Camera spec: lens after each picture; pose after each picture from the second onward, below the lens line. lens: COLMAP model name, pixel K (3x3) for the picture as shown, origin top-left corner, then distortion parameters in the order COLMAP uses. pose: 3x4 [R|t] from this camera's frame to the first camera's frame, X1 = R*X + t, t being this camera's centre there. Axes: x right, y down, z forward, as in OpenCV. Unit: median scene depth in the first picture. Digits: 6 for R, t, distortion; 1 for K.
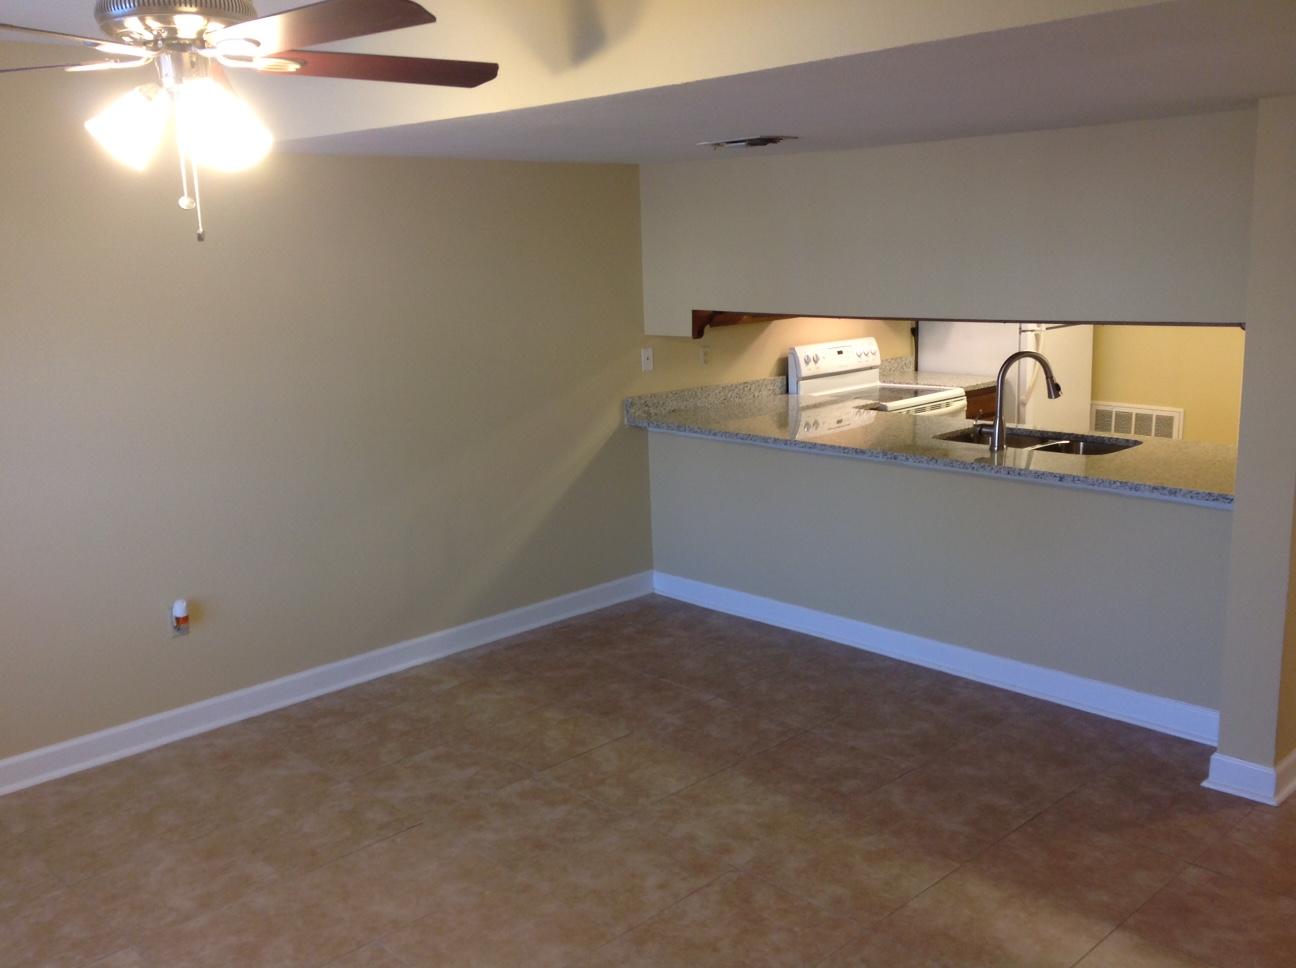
lens RADIAL K [[1202.1, 0, 655.5], [0, 1202.1, 485.9], [0, 0, 1]] dist [0.133513, -0.261534]
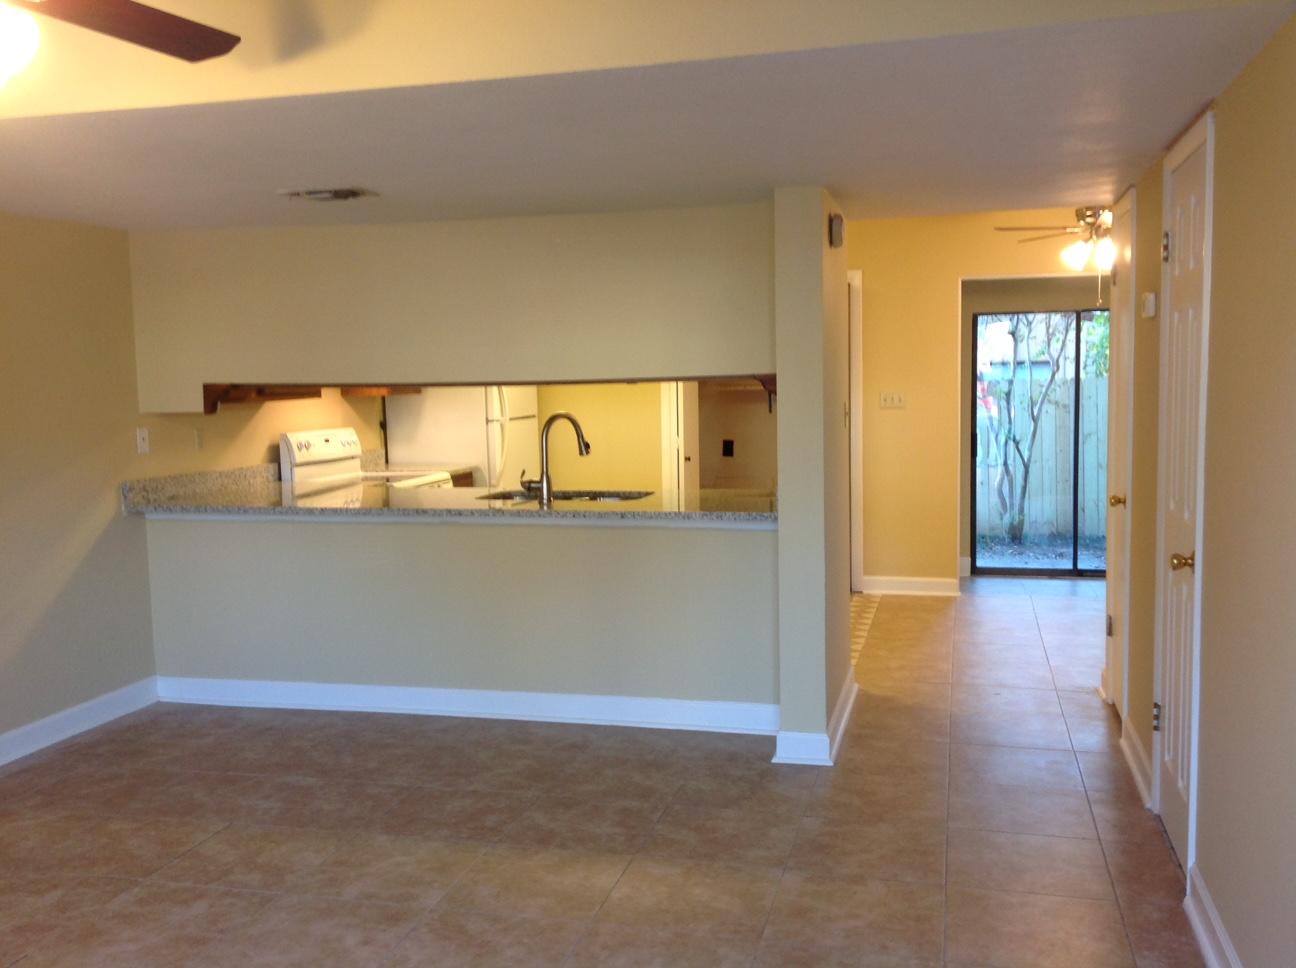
lens RADIAL K [[1194.9, 0, 648.0], [0, 1194.9, 484.0], [0, 0, 1]] dist [0.135709, -0.269032]
pose [[0.854204, -0.034748, 0.518775, -0.193731], [0.098546, 0.990499, -0.095920, 0.065007], [-0.510514, 0.133058, 0.849513, 0.040331]]
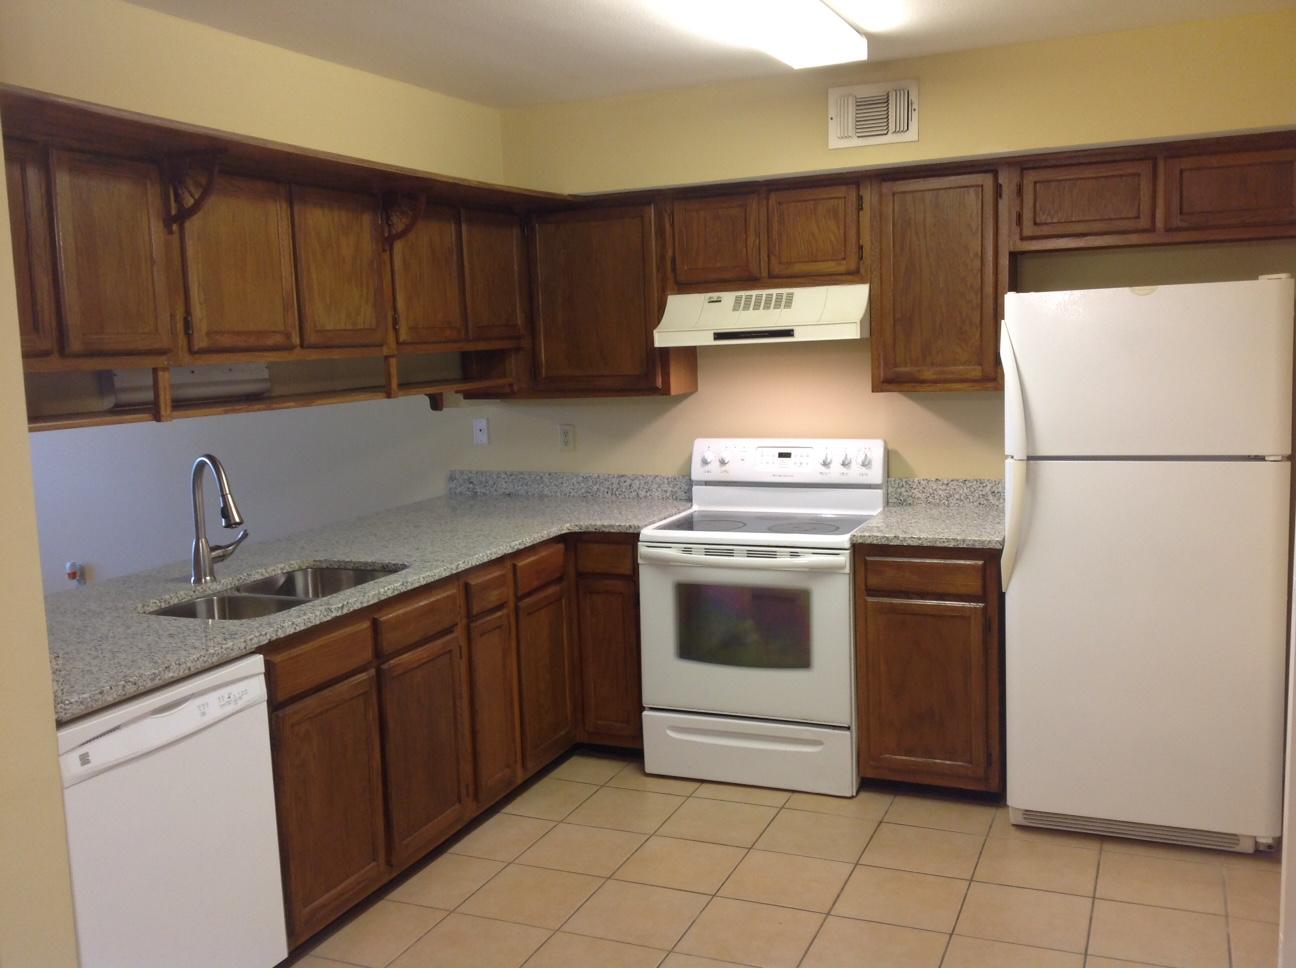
lens RADIAL K [[1202.1, 0, 655.5], [0, 1202.1, 485.9], [0, 0, 1]] dist [0.133513, -0.261534]
pose [[0.393974, 0.133107, -0.909432, 1.052995], [-0.159442, 0.984354, 0.075001, -0.188164], [0.905186, 0.115453, 0.409033, 0.934636]]
